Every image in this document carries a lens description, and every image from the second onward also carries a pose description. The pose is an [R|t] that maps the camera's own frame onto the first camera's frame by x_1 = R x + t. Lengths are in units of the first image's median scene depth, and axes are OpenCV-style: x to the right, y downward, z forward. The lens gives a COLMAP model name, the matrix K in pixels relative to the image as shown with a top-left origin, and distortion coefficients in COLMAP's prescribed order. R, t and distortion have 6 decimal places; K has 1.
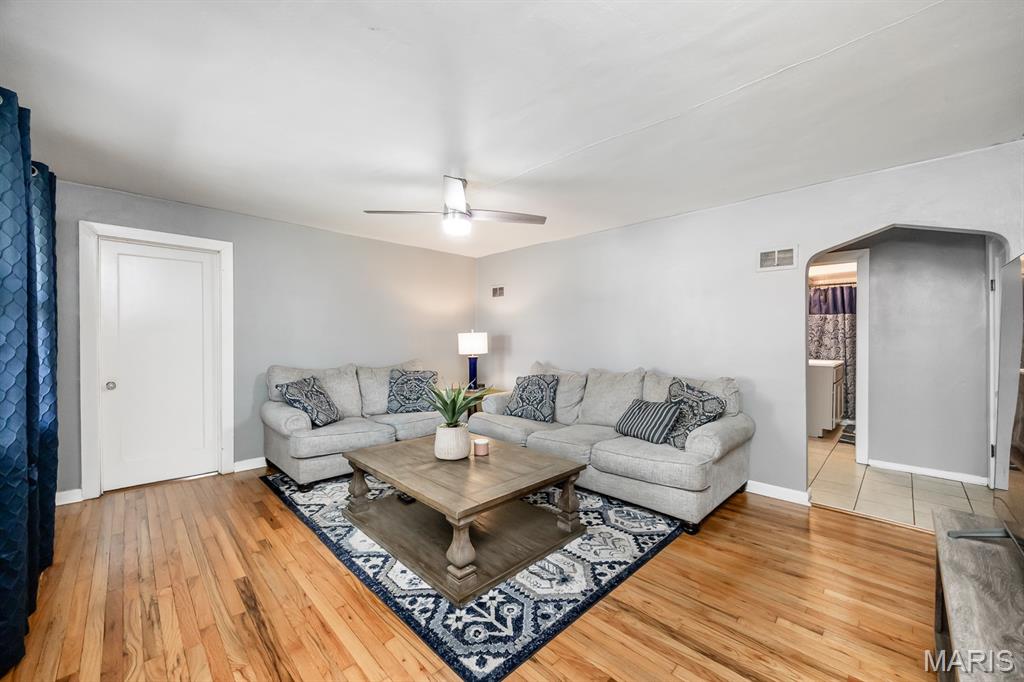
lens RADIAL K [[399.0, 0, 515.9], [0, 399.0, 341.5], [0, 0, 1]] dist [-0.003295, -0.000063]
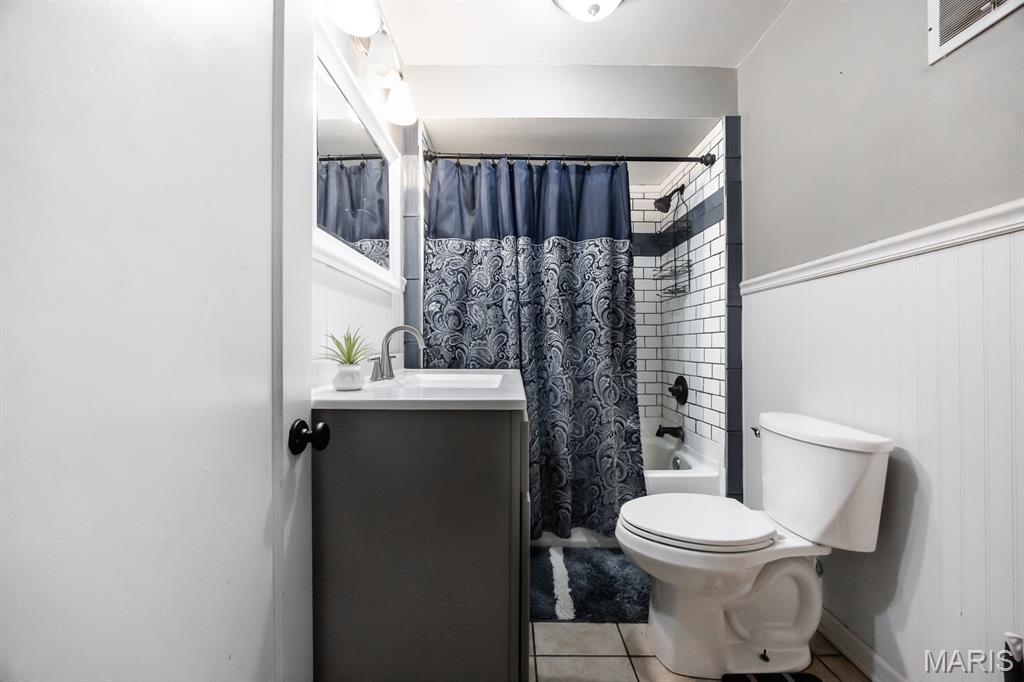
lens RADIAL K [[399.0, 0, 512.7], [0, 399.0, 343.6], [0, 0, 1]] dist [-0.003295, -0.000063]
pose [[0.697259, 0.008492, 0.716769, 0.554727], [0.005008, 0.999848, -0.016718, 0.030888], [-0.716802, 0.015246, 0.697110, 0.736891]]
